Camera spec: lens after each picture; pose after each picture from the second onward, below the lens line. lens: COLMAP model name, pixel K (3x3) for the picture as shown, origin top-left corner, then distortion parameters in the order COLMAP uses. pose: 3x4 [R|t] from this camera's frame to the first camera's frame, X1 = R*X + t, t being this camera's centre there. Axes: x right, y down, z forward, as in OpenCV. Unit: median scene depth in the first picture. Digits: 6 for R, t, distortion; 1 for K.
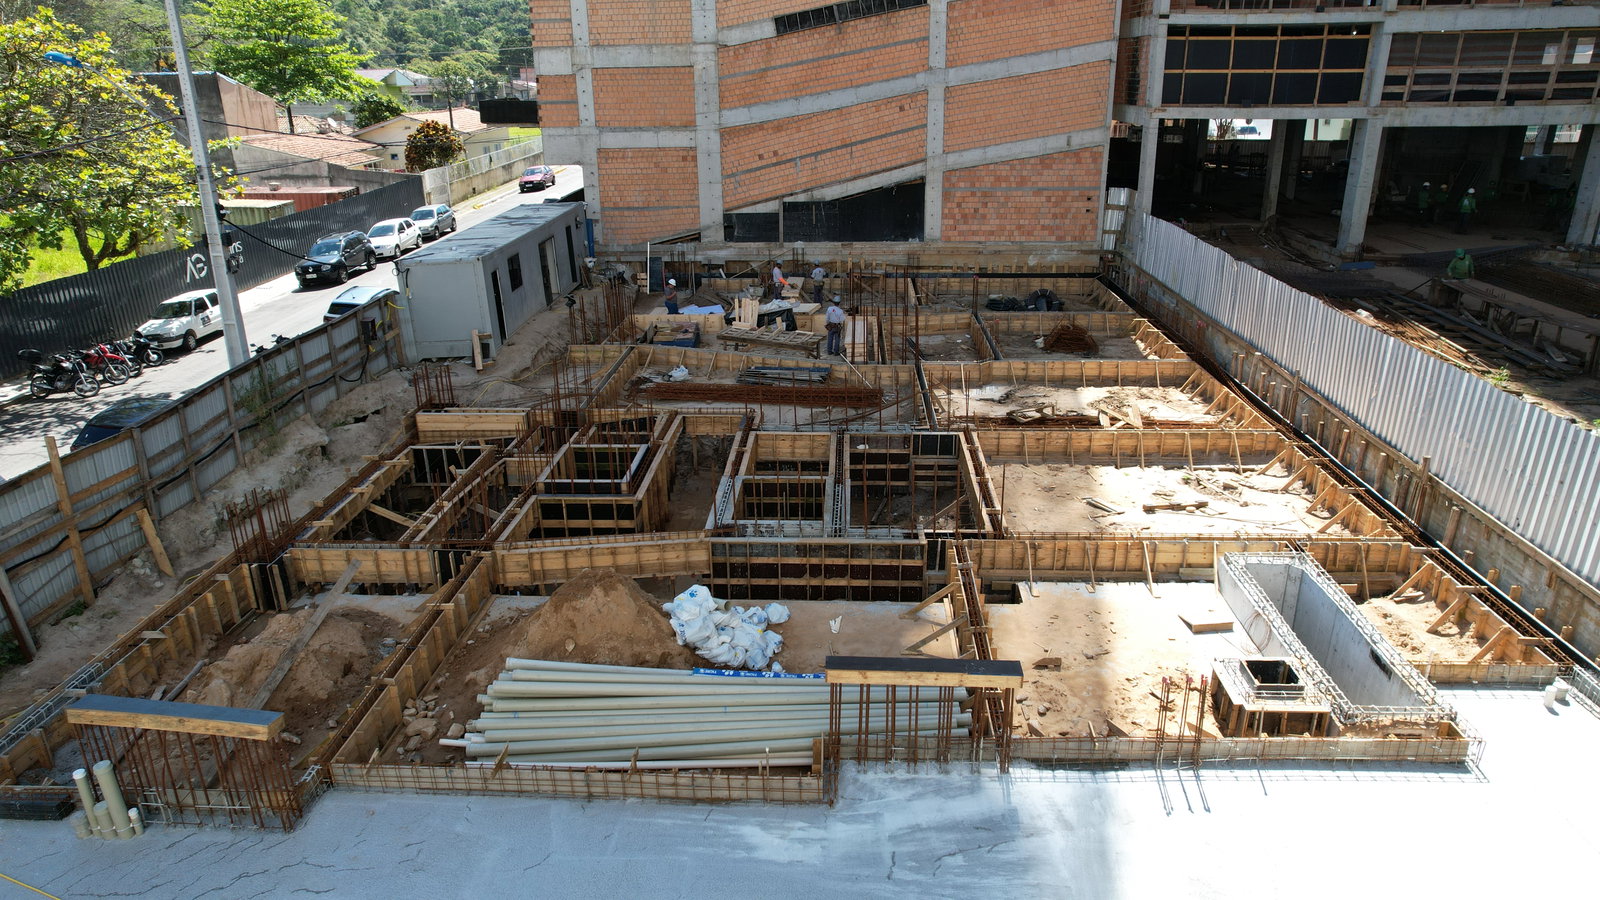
lens RADIAL K [[1026.7, 0, 807.1], [0, 1026.7, 456.8], [0, 0, 1]] dist [-0.052324, -0.000910]
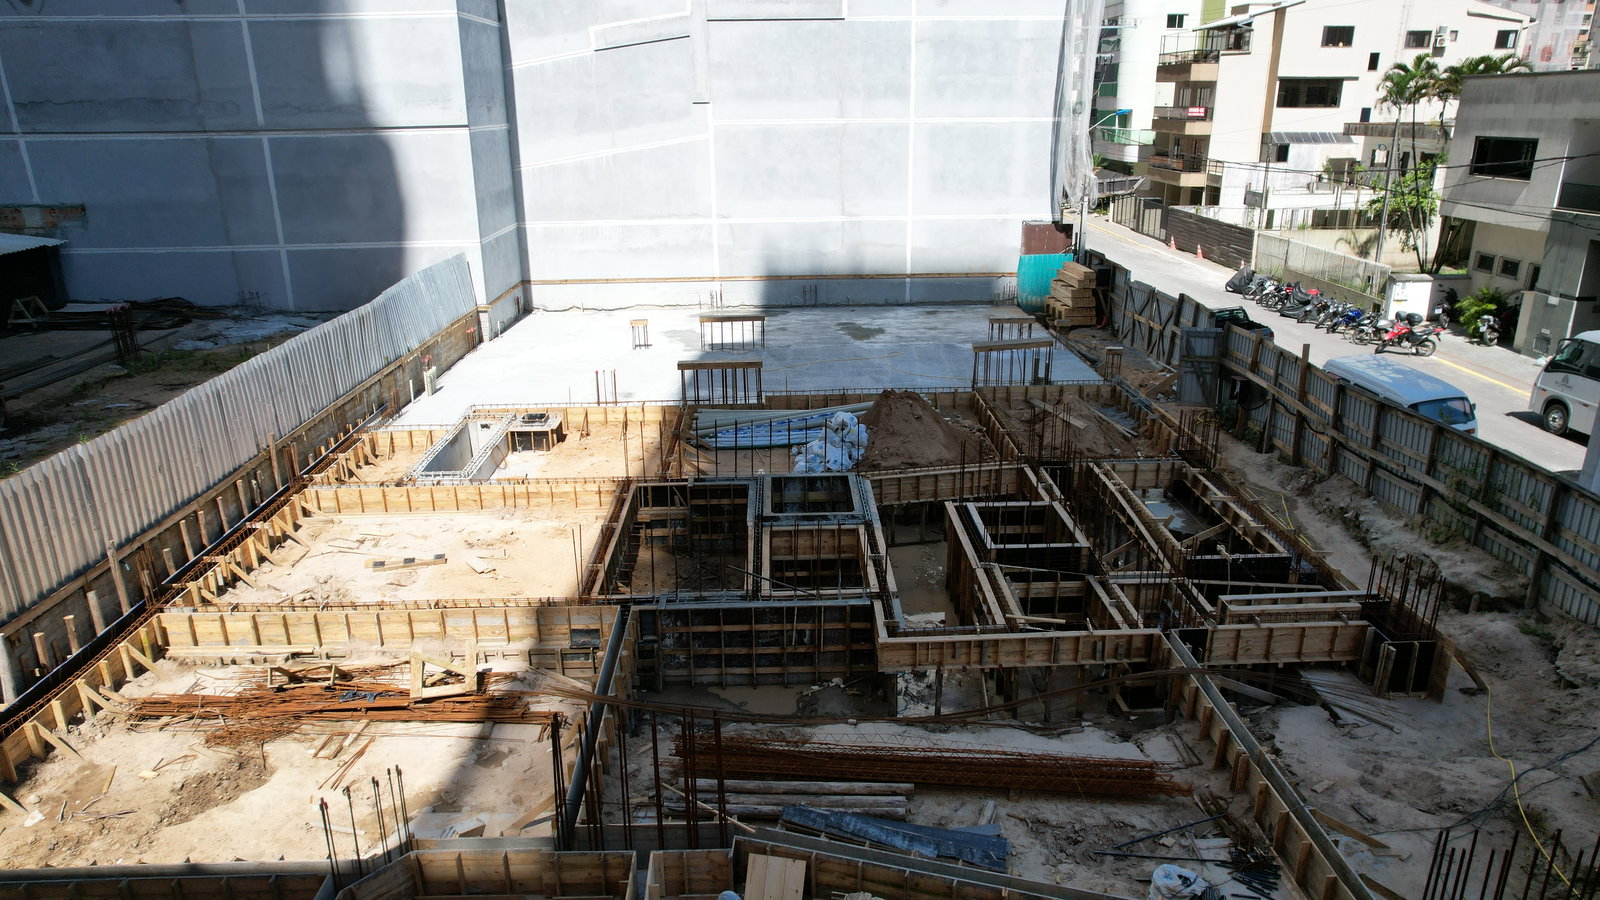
lens RADIAL K [[1023.3, 0, 800.0], [0, 1023.3, 450.0], [0, 0, 1]] dist [-0.059200, 0.056982]
pose [[-0.997137, 0.043348, -0.061958, 0.024223], [-0.005788, 0.773221, 0.634111, -0.341736], [0.075394, 0.632654, -0.770756, 0.902366]]
